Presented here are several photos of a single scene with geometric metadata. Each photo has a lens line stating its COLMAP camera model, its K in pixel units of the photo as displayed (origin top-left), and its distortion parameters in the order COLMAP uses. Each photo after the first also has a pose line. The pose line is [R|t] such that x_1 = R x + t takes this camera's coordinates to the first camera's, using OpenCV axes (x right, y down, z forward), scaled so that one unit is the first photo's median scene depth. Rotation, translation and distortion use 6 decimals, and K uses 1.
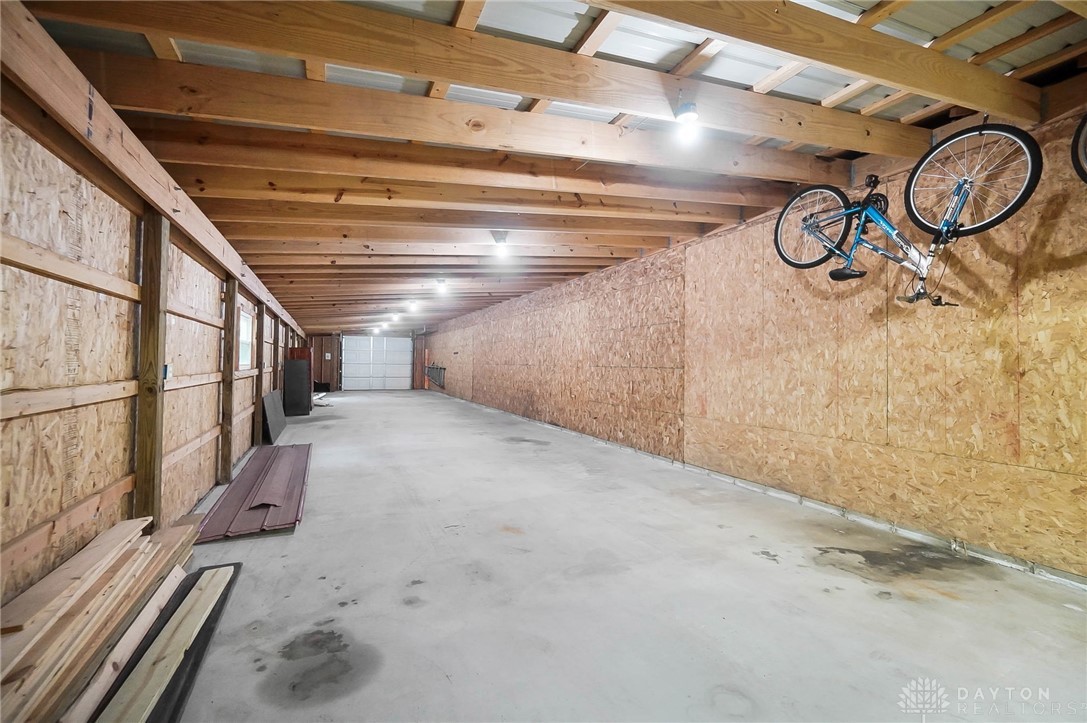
lens RADIAL K [[471.5, 0, 543.2], [0, 471.5, 358.7], [0, 0, 1]] dist [0.000706, -0.000618]
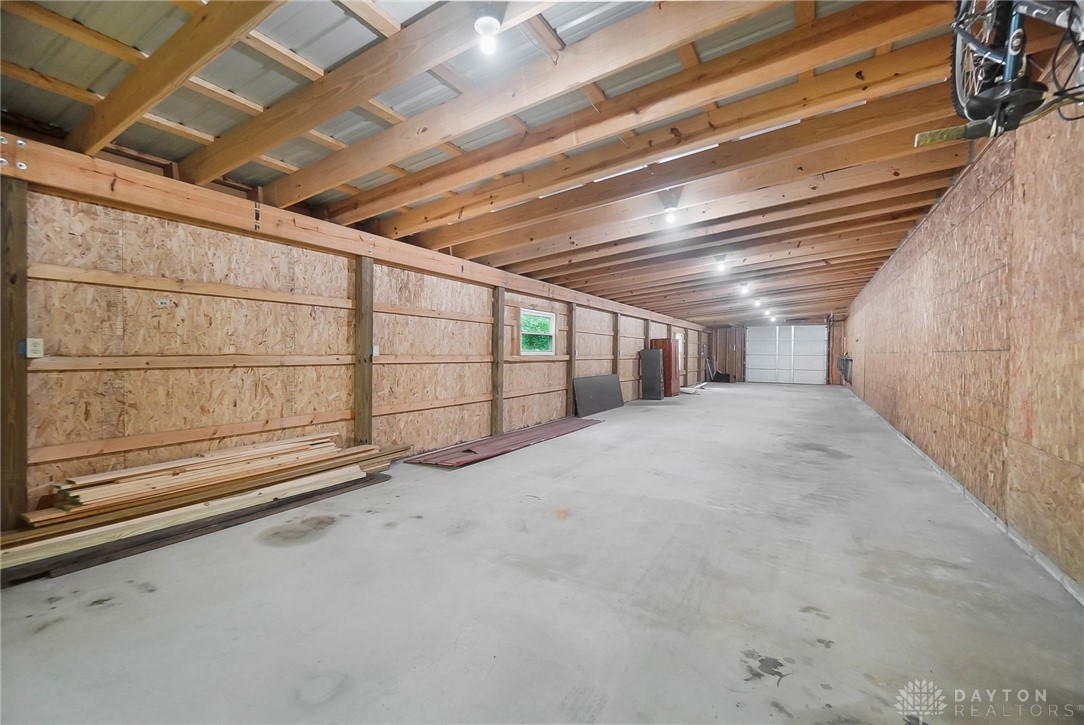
lens RADIAL K [[472.4, 0, 541.7], [0, 472.4, 361.3], [0, 0, 1]] dist [0.003531, -0.000504]
pose [[0.581586, 0.007329, -0.813452, 0.719088], [0.007208, 0.999874, 0.014162, 0.036939], [0.813453, -0.014100, 0.581460, 0.420100]]
